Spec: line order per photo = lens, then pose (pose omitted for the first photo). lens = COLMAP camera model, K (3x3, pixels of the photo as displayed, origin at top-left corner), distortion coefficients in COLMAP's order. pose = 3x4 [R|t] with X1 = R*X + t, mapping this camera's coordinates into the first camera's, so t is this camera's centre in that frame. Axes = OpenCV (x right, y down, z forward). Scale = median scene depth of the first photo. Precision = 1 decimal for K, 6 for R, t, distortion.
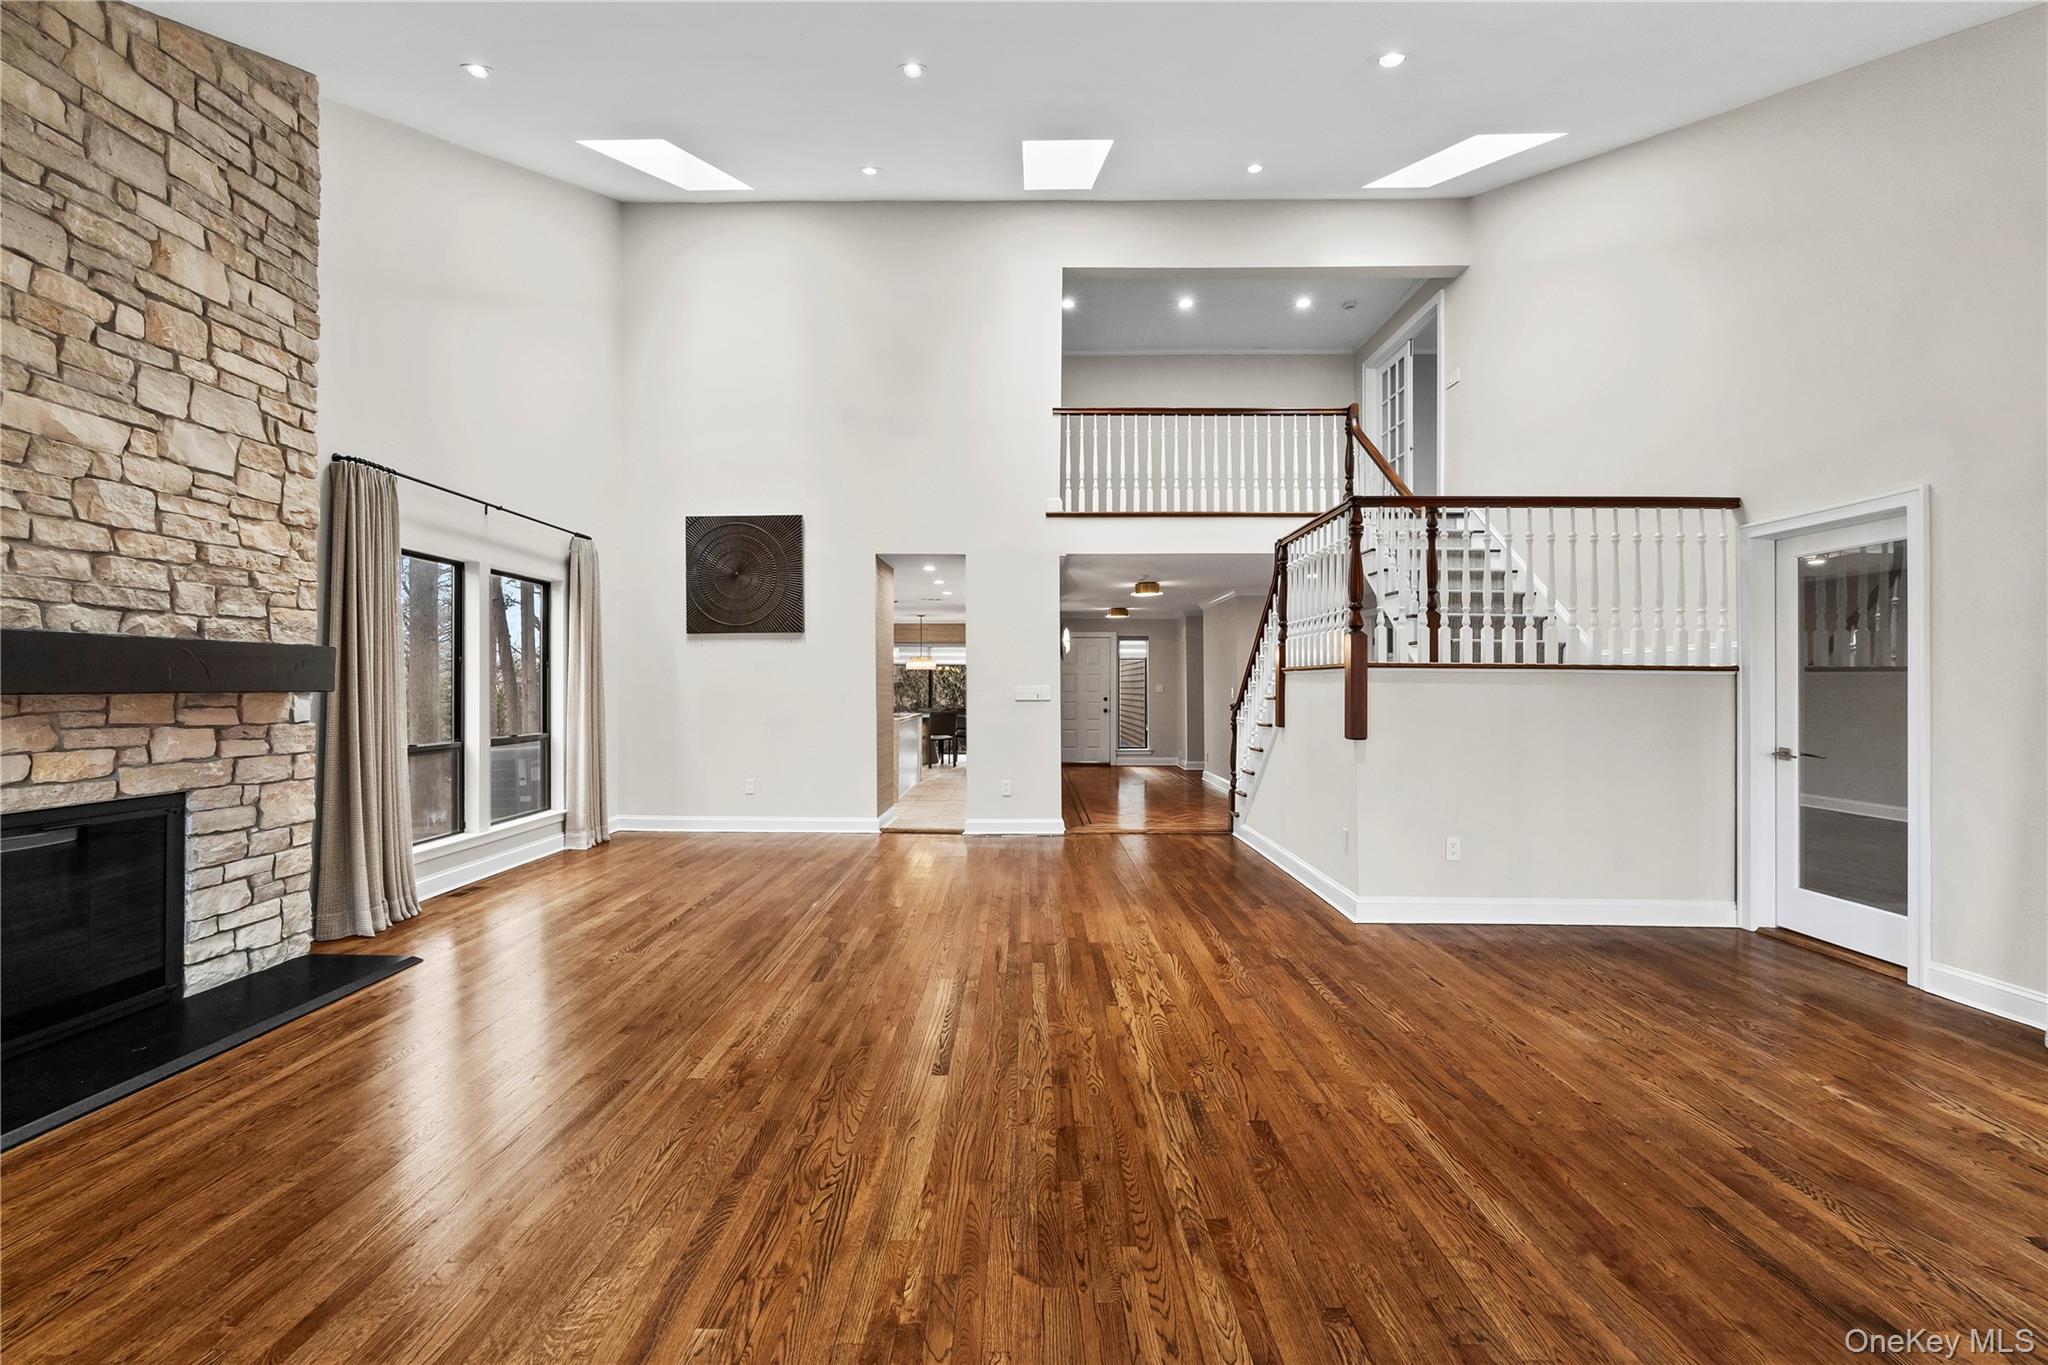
lens RADIAL K [[816.3, 0, 993.6], [0, 816.3, 684.9], [0, 0, 1]] dist [-0.004373, -0.000283]
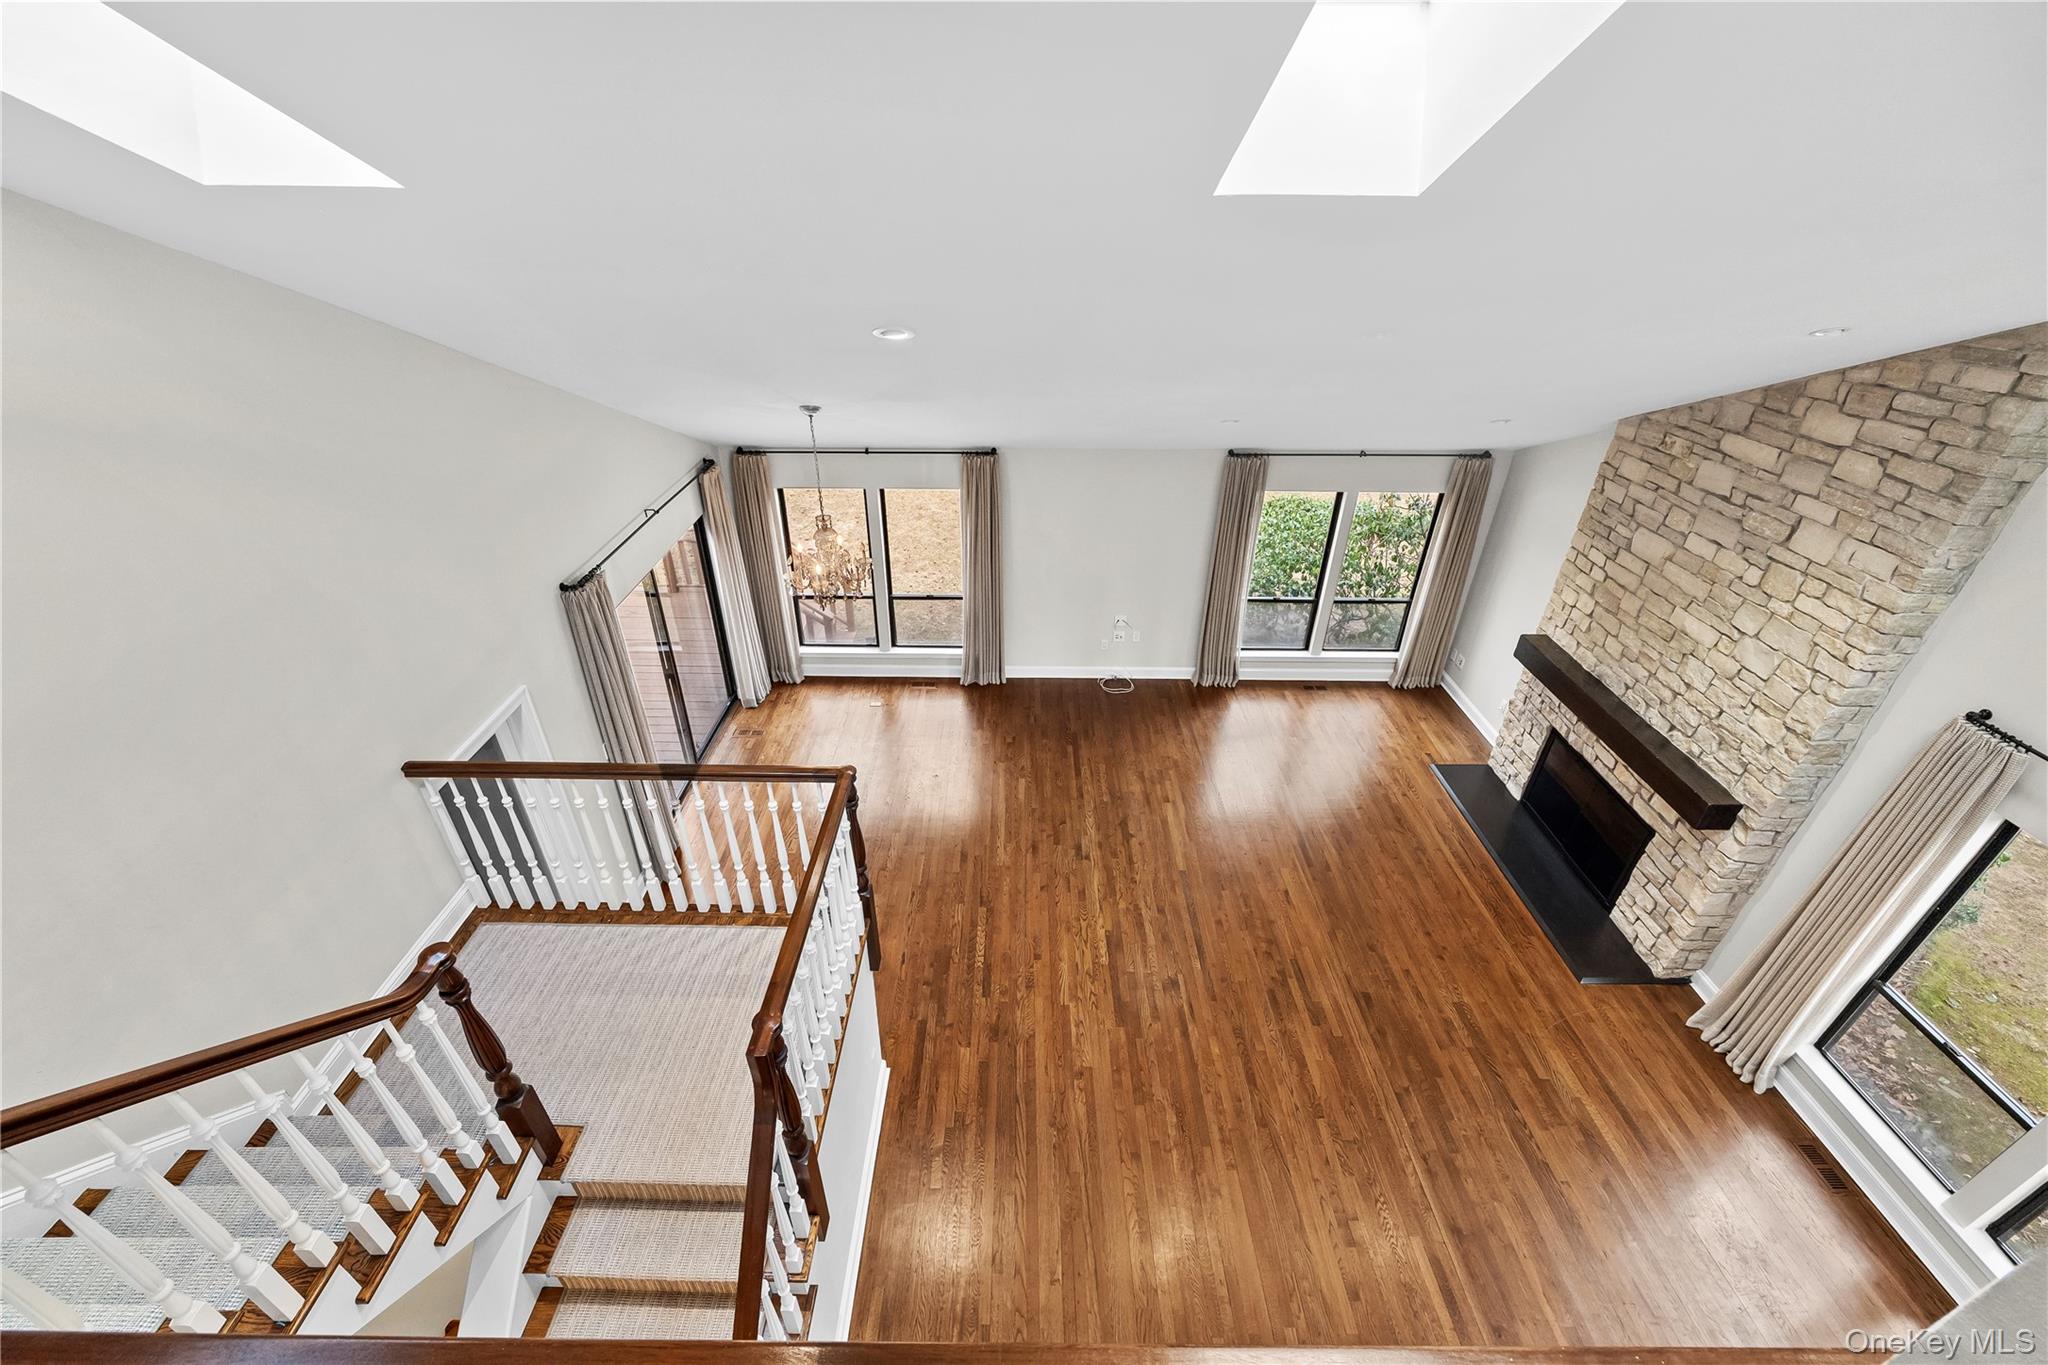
lens RADIAL K [[813.8, 0, 1013.5], [0, 813.8, 684.0], [0, 0, 1]] dist [-0.001758, -0.000697]
pose [[-0.999662, 0.007368, -0.024933, 0.361491], [-0.006738, 0.852830, 0.522145, -0.928404], [0.025111, 0.522137, -0.852492, 2.073097]]
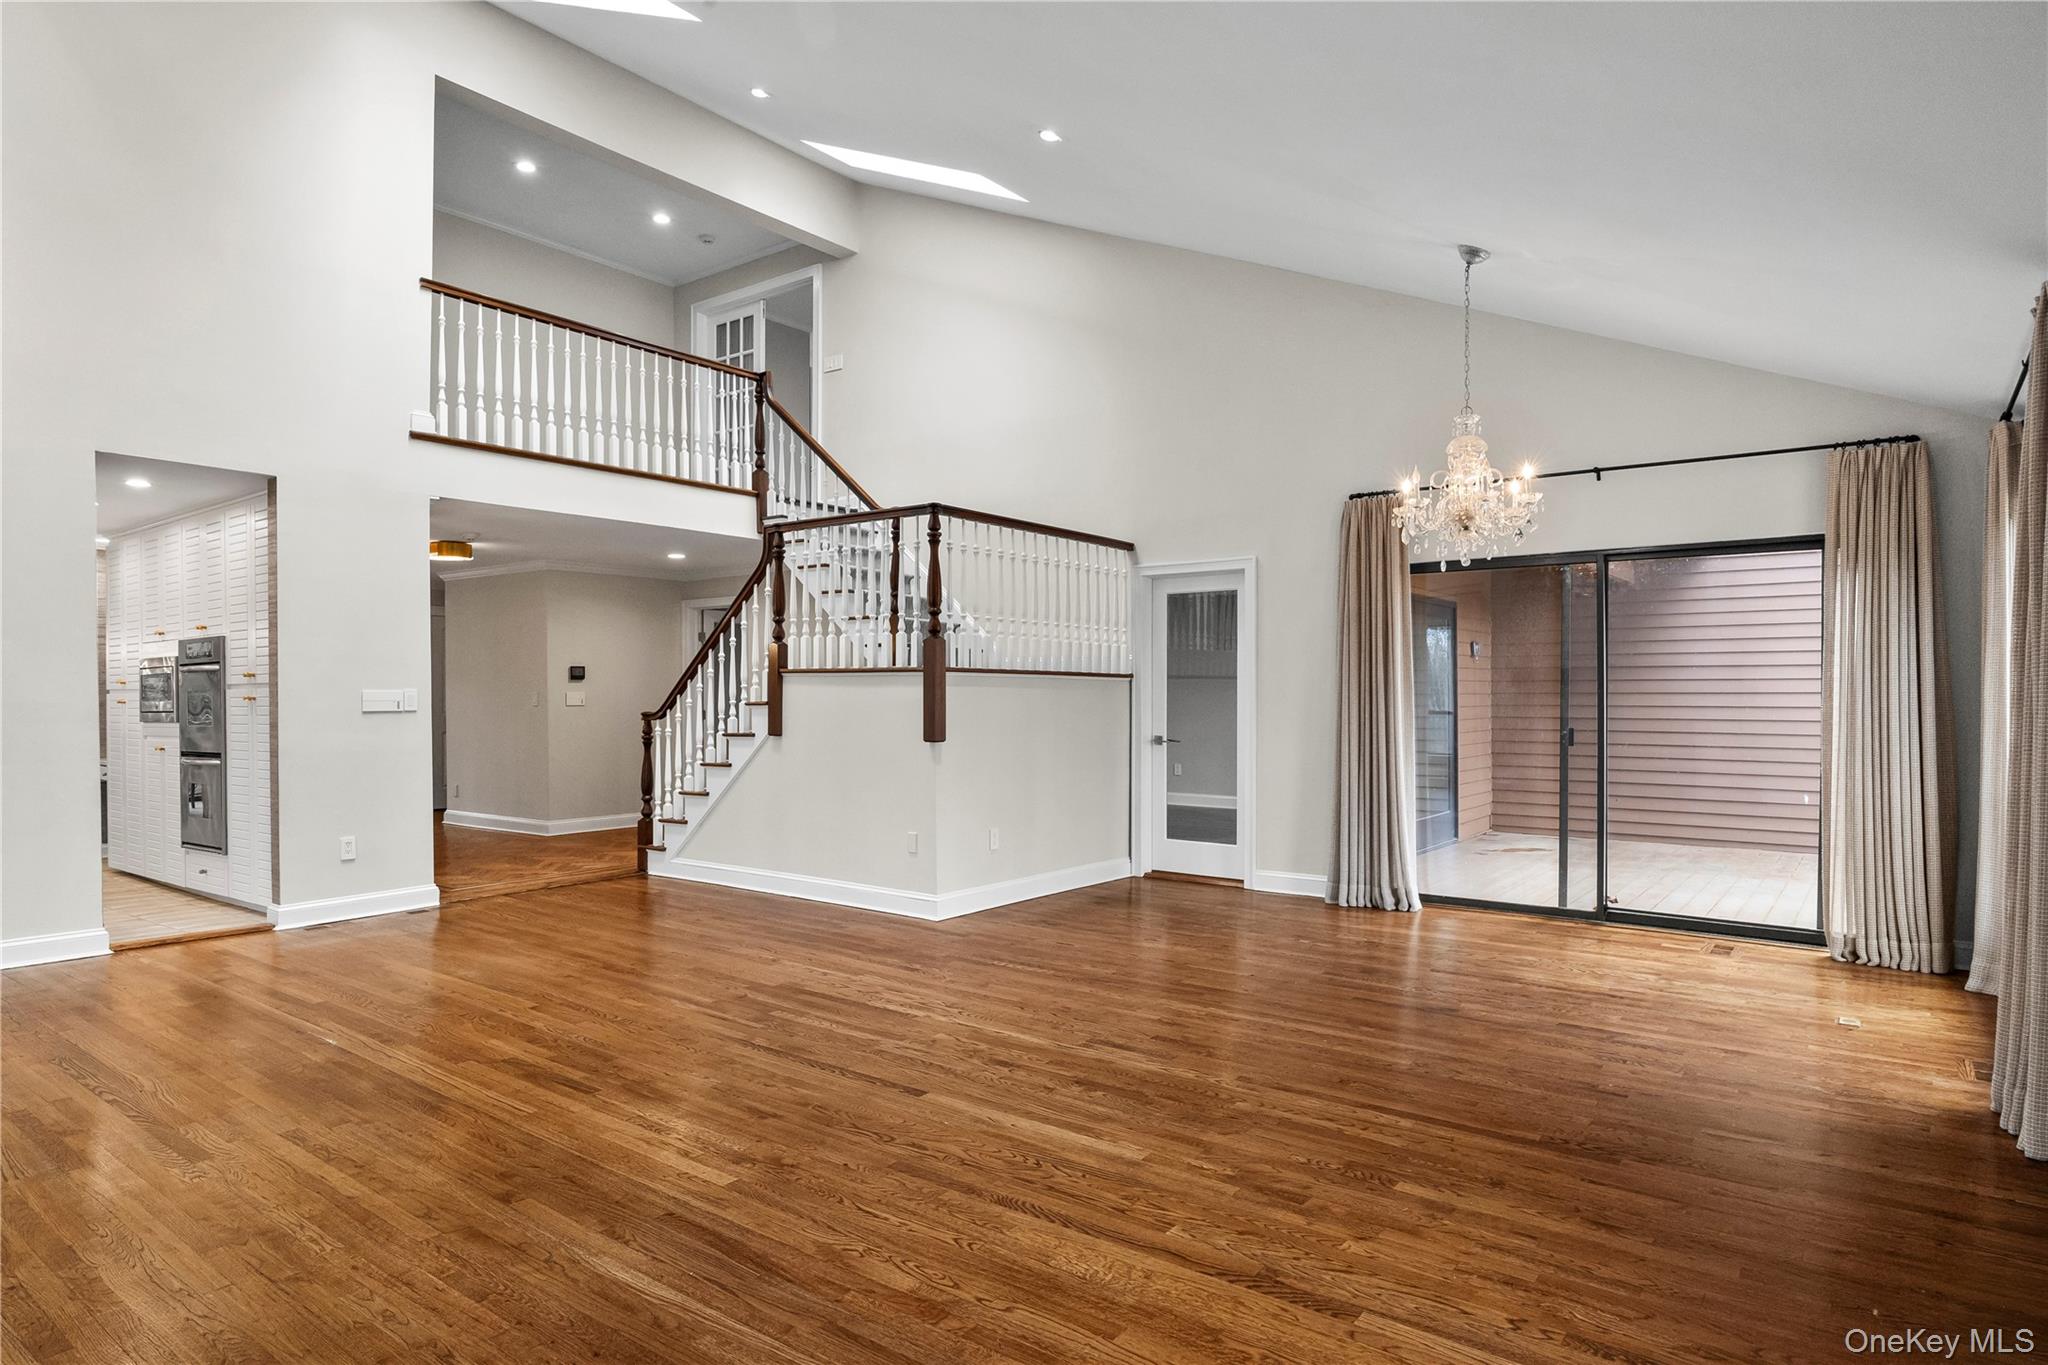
lens RADIAL K [[1171.0, 0, 985.4], [0, 1171.0, 702.7], [0, 0, 1]] dist [-0.003988, -0.000547]
pose [[0.598497, -0.009753, 0.801066, -0.858431], [-0.000722, 0.999919, 0.012713, -0.001341], [-0.801125, -0.008187, 0.598441, 0.090219]]
